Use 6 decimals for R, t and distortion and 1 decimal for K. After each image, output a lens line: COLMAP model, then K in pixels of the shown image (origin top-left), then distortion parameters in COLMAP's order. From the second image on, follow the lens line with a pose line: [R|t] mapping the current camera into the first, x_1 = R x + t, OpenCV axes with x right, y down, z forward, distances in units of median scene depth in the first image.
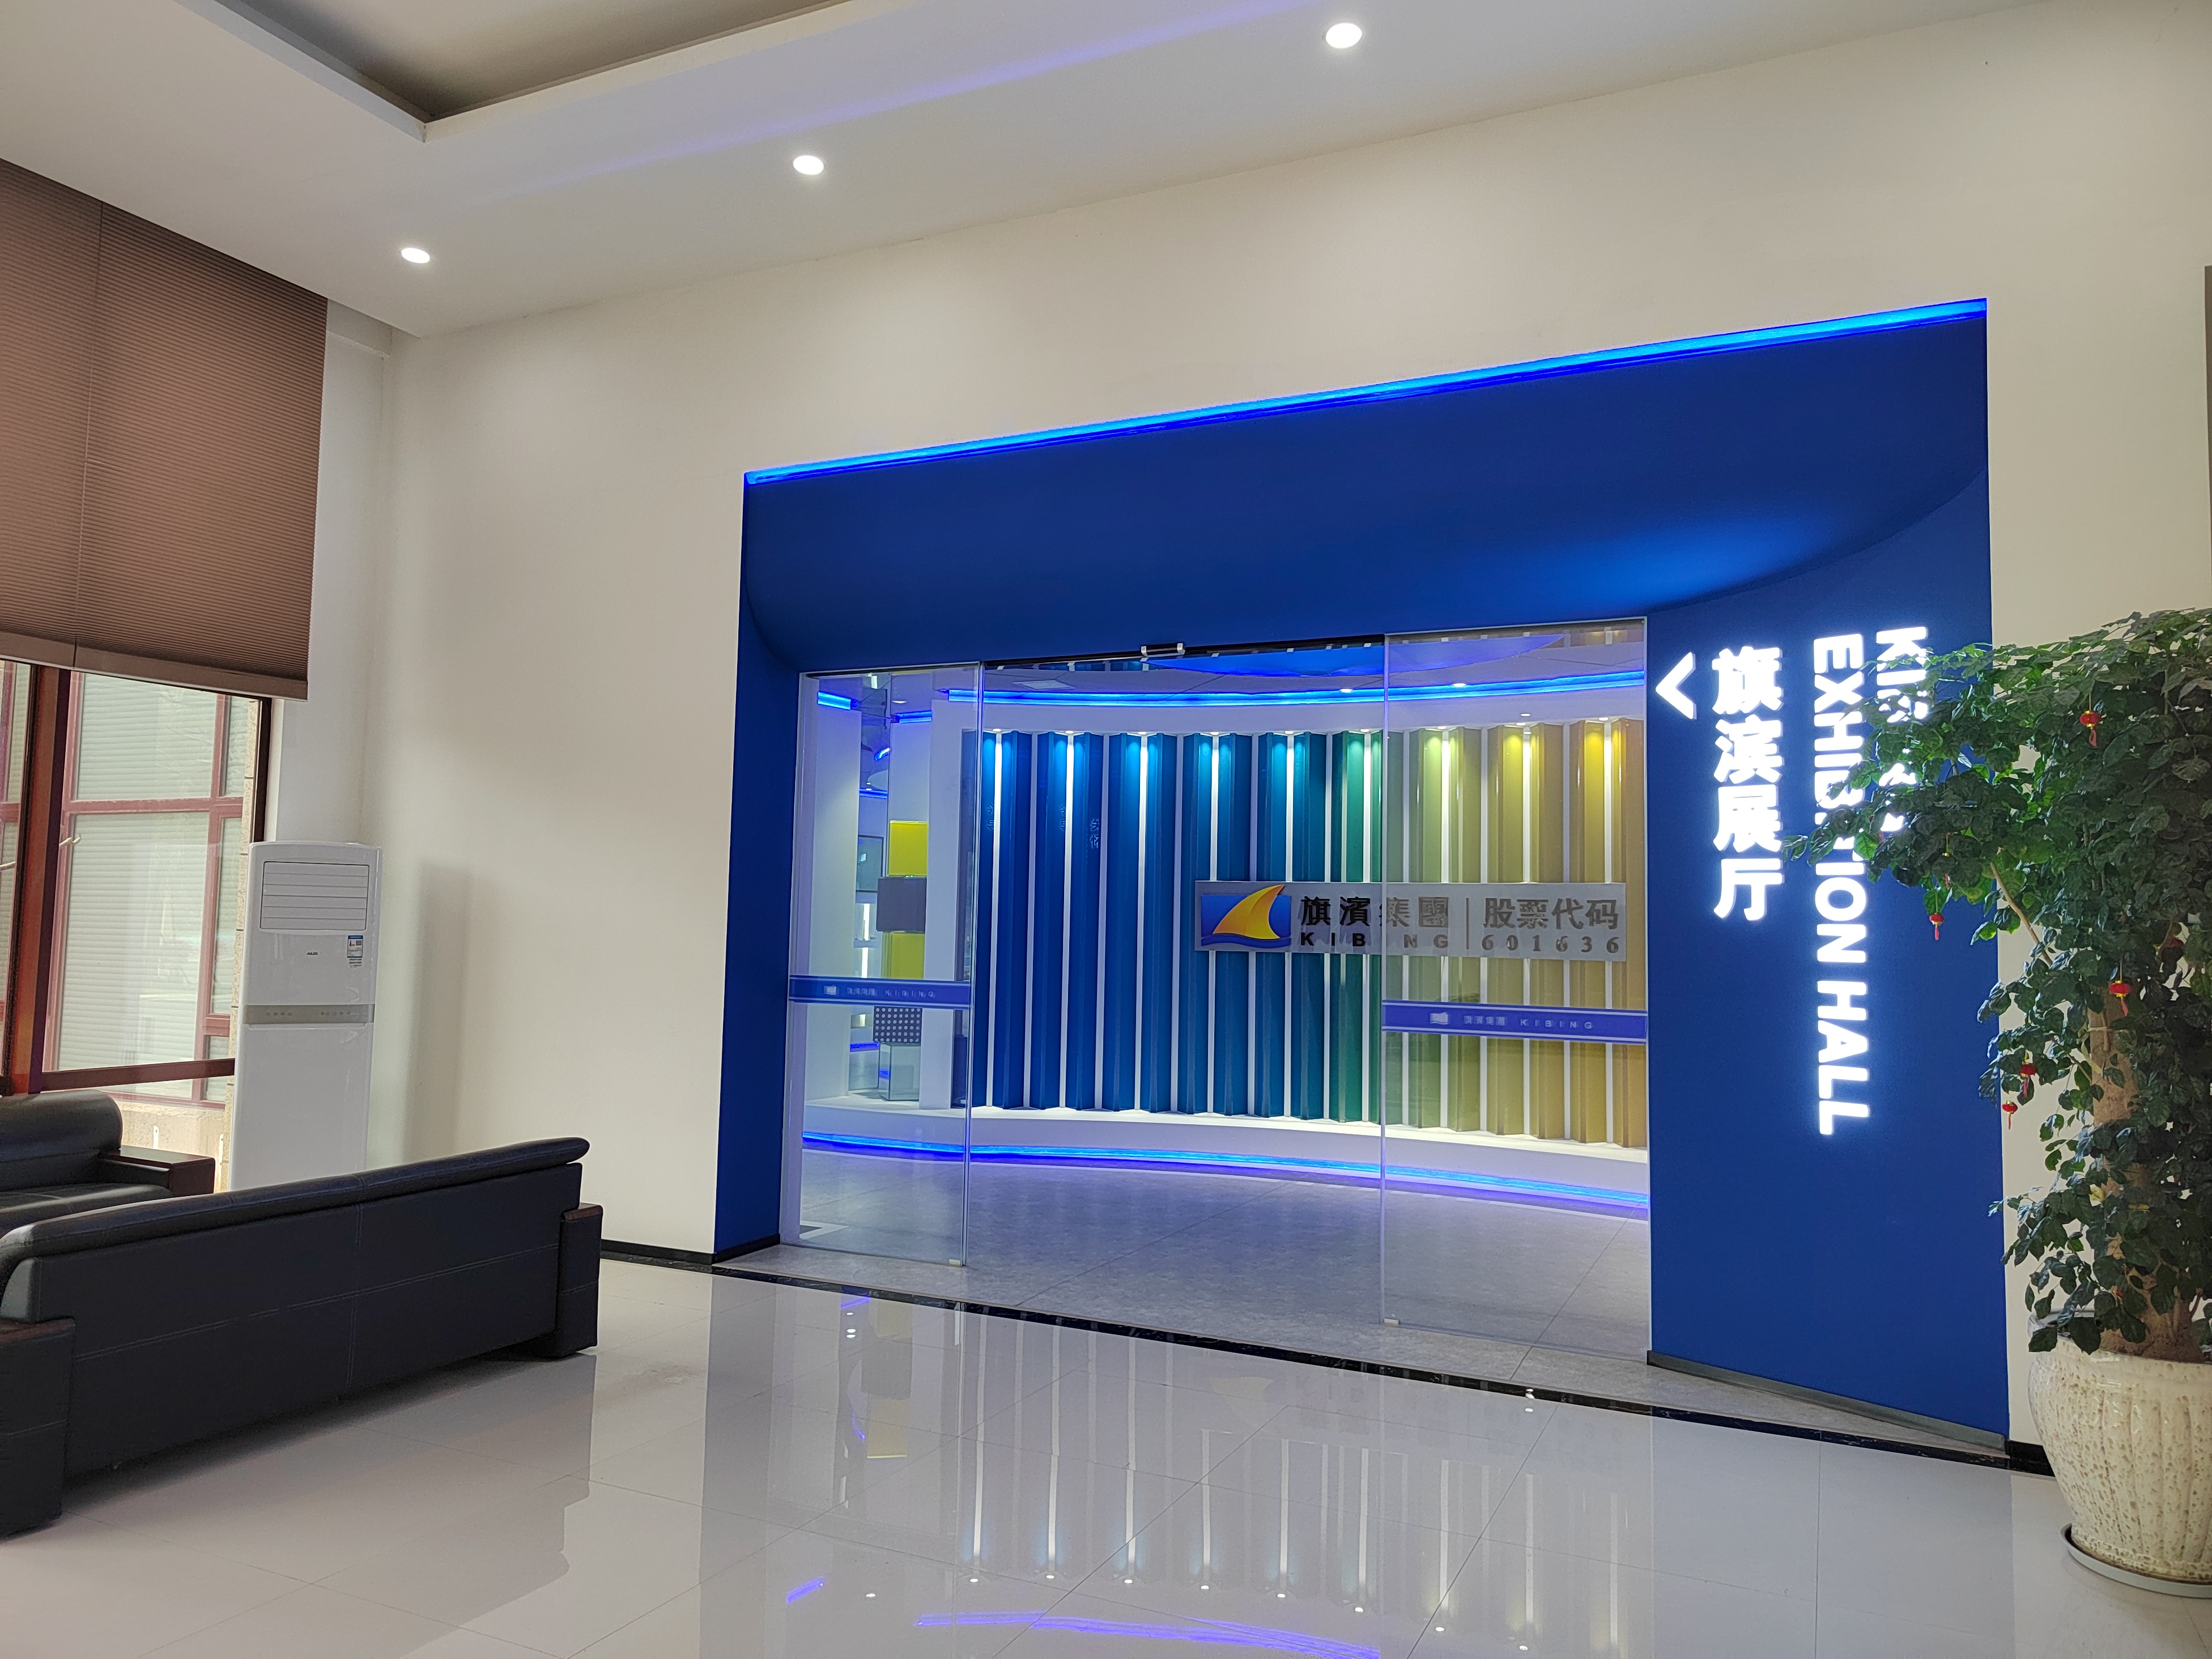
lens RADIAL K [[1485.9, 0, 1106.0], [0, 1485.9, 829.5], [0, 0, 1]] dist [-0.002156, -0.000456]
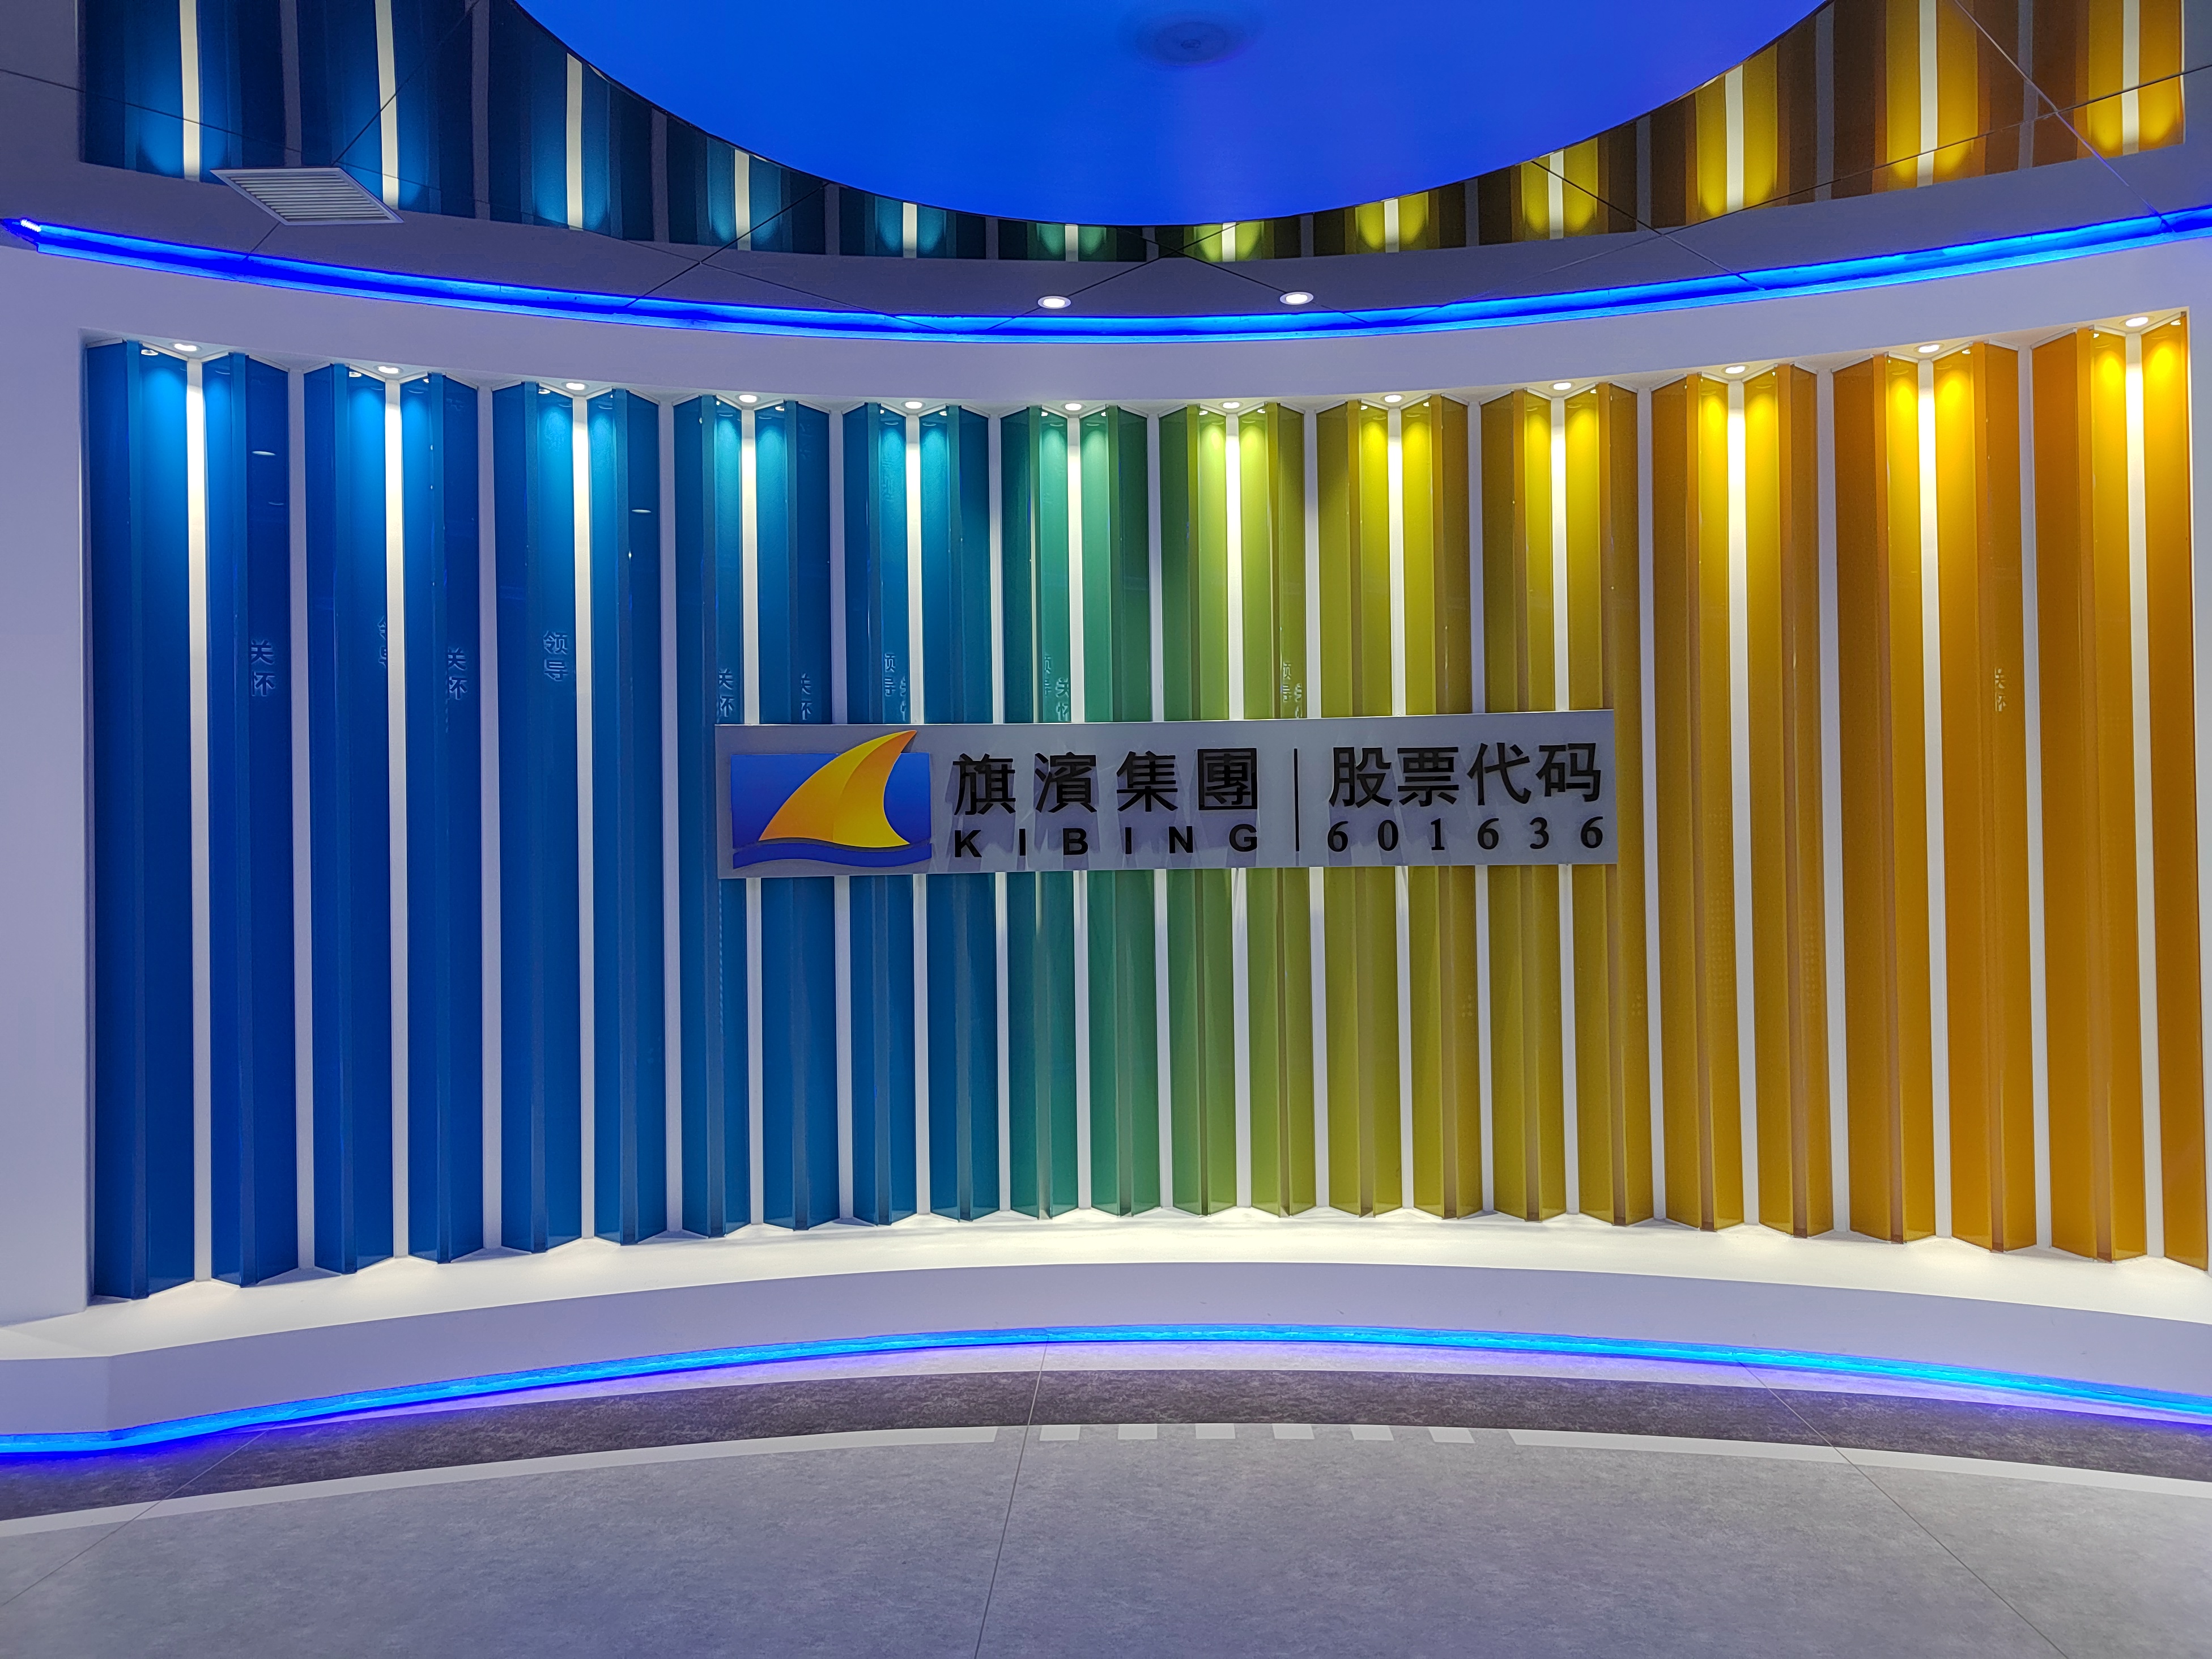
lens RADIAL K [[1465.7, 0, 1106.0], [0, 1465.7, 829.5], [0, 0, 1]] dist [0.005619, -0.001762]
pose [[0.908097, -0.030831, 0.417622, -0.018784], [0.007470, 0.998320, 0.057460, 0.042726], [-0.418692, -0.049060, 0.906802, 0.559964]]
